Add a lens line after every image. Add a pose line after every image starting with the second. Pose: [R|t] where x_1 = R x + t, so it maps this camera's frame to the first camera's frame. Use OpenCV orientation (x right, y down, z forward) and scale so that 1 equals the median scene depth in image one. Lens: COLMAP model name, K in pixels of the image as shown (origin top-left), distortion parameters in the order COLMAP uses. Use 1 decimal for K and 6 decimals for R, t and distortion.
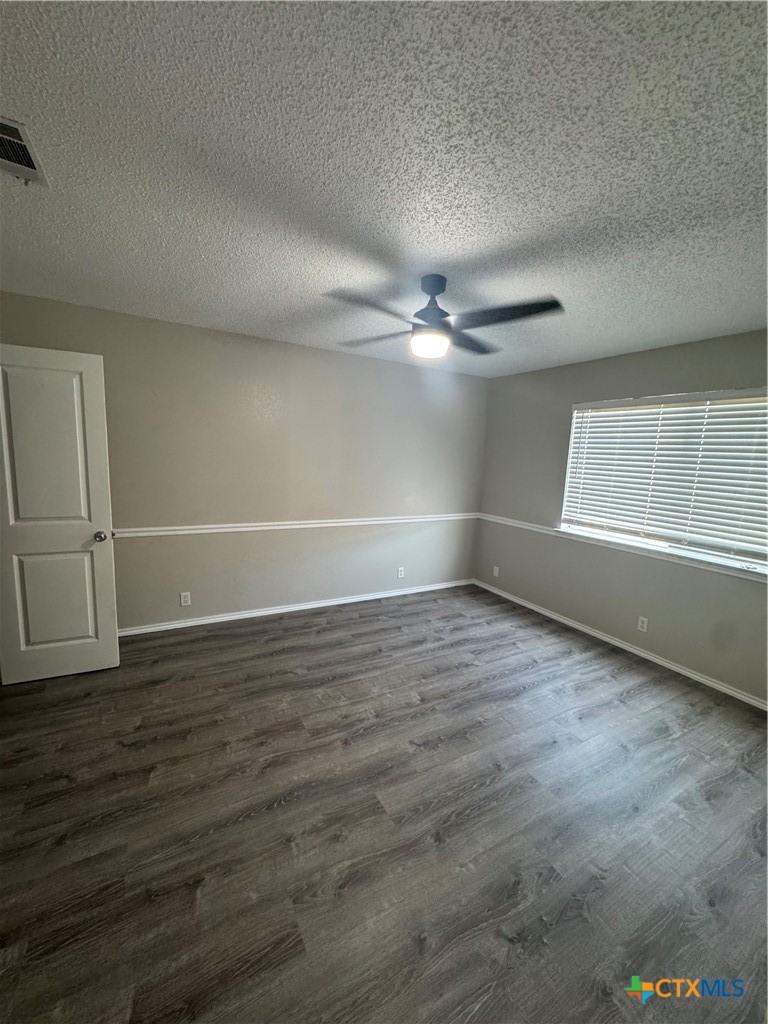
lens RADIAL K [[410.4, 0, 385.2], [0, 410.4, 513.2], [0, 0, 1]] dist [-0.003646, 0.001194]
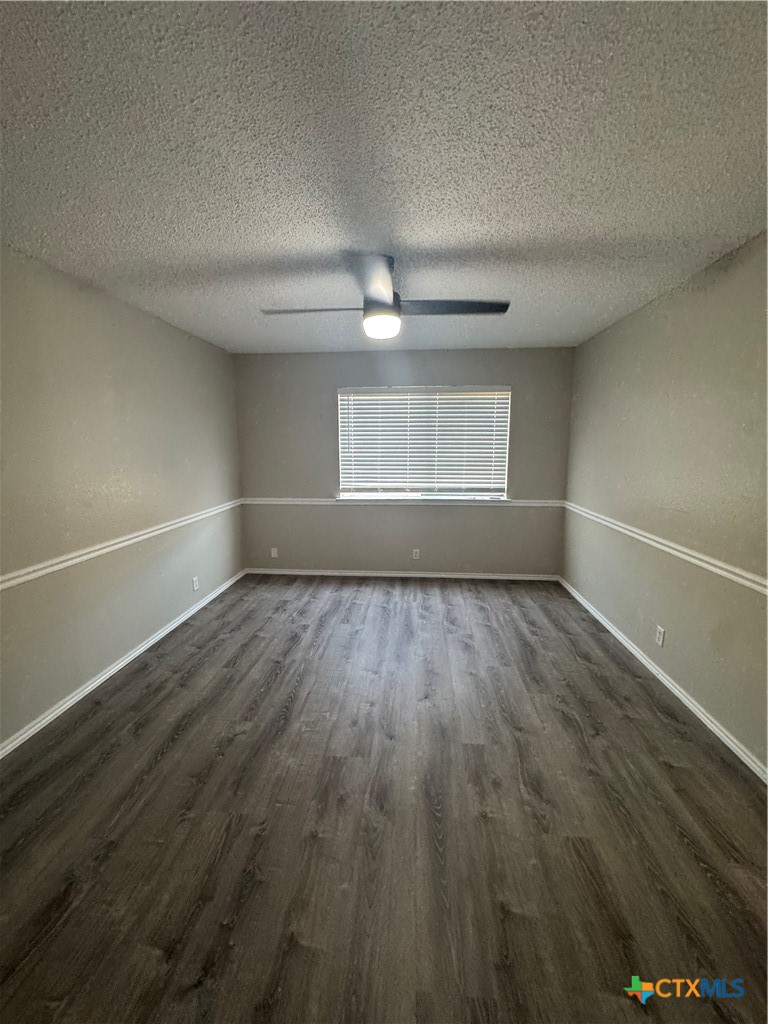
lens RADIAL K [[410.4, 0, 381.6], [0, 410.4, 511.4], [0, 0, 1]] dist [-0.003646, 0.001194]
pose [[0.564262, -0.184555, 0.804703, -0.510146], [0.150248, 0.981373, 0.119719, -0.051792], [-0.811809, 0.053352, 0.581481, 0.276753]]
